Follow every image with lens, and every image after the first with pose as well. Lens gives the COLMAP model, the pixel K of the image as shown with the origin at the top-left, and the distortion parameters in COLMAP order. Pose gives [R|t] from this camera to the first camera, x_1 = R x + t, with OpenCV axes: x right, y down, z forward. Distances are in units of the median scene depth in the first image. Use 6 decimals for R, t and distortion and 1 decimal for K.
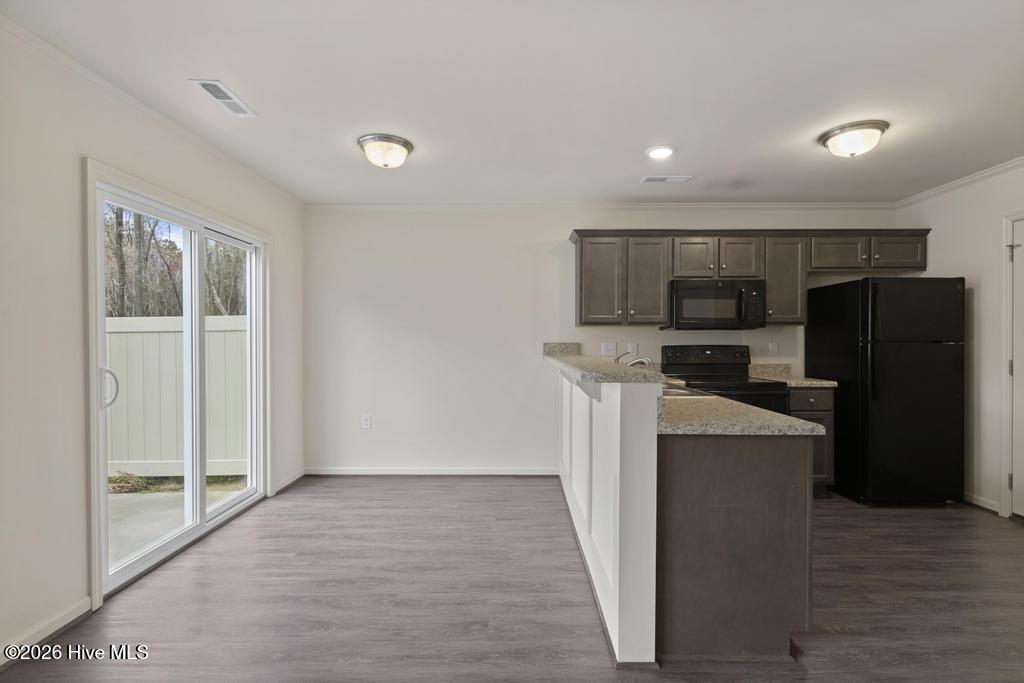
lens RADIAL K [[467.2, 0, 516.7], [0, 467.2, 340.2], [0, 0, 1]] dist [0.004802, -0.000996]
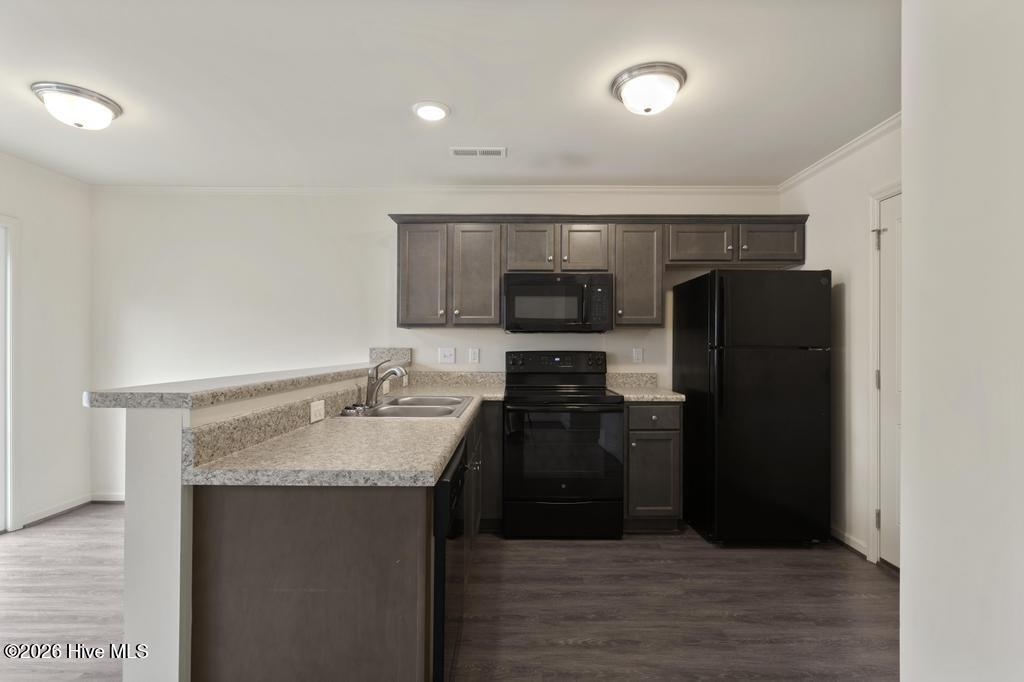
lens RADIAL K [[467.2, 0, 518.3], [0, 467.2, 343.6], [0, 0, 1]] dist [0.004802, -0.000996]
pose [[0.999995, 0.002653, -0.001625, 0.401567], [-0.002660, 0.999987, -0.004268, 0.000536], [0.001613, 0.004272, 0.999990, 0.171454]]
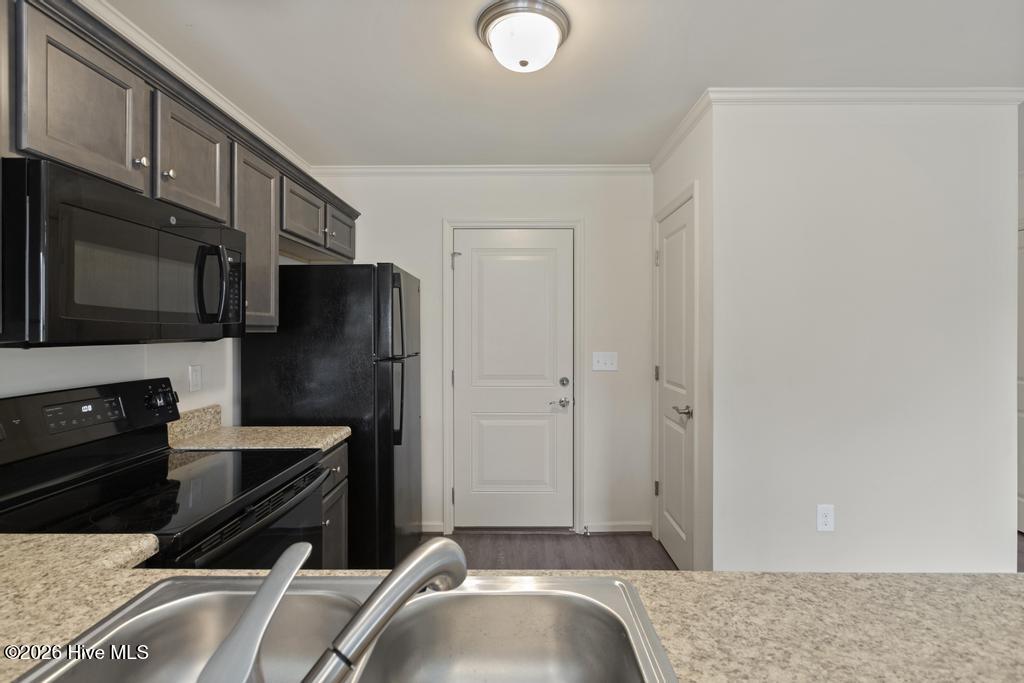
lens RADIAL K [[467.2, 0, 514.9], [0, 467.2, 331.5], [0, 0, 1]] dist [0.004802, -0.000996]
pose [[0.008380, 0.000075, 0.999965, 0.081013], [0.001824, 0.999998, -0.000091, -0.036031], [-0.999963, 0.001824, 0.008379, 0.807929]]
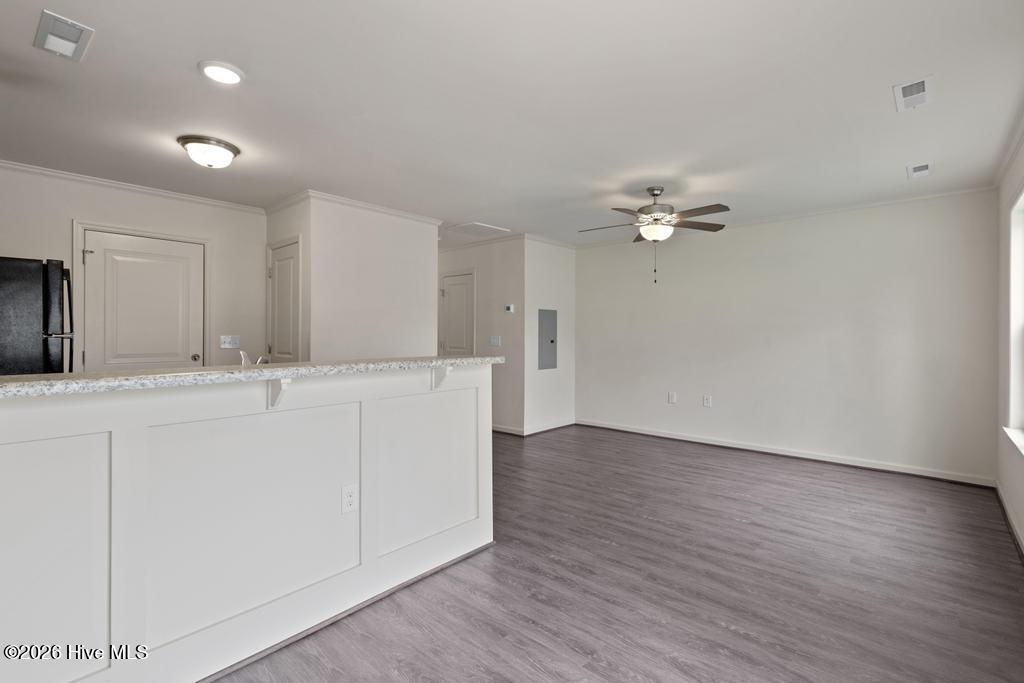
lens RADIAL K [[467.2, 0, 516.6], [0, 467.2, 333.8], [0, 0, 1]] dist [0.004802, -0.000996]
pose [[-0.751974, -0.000866, 0.659192, -0.445478], [0.000481, 0.999998, 0.001863, -0.001466], [-0.659193, 0.001718, -0.751972, 1.087596]]
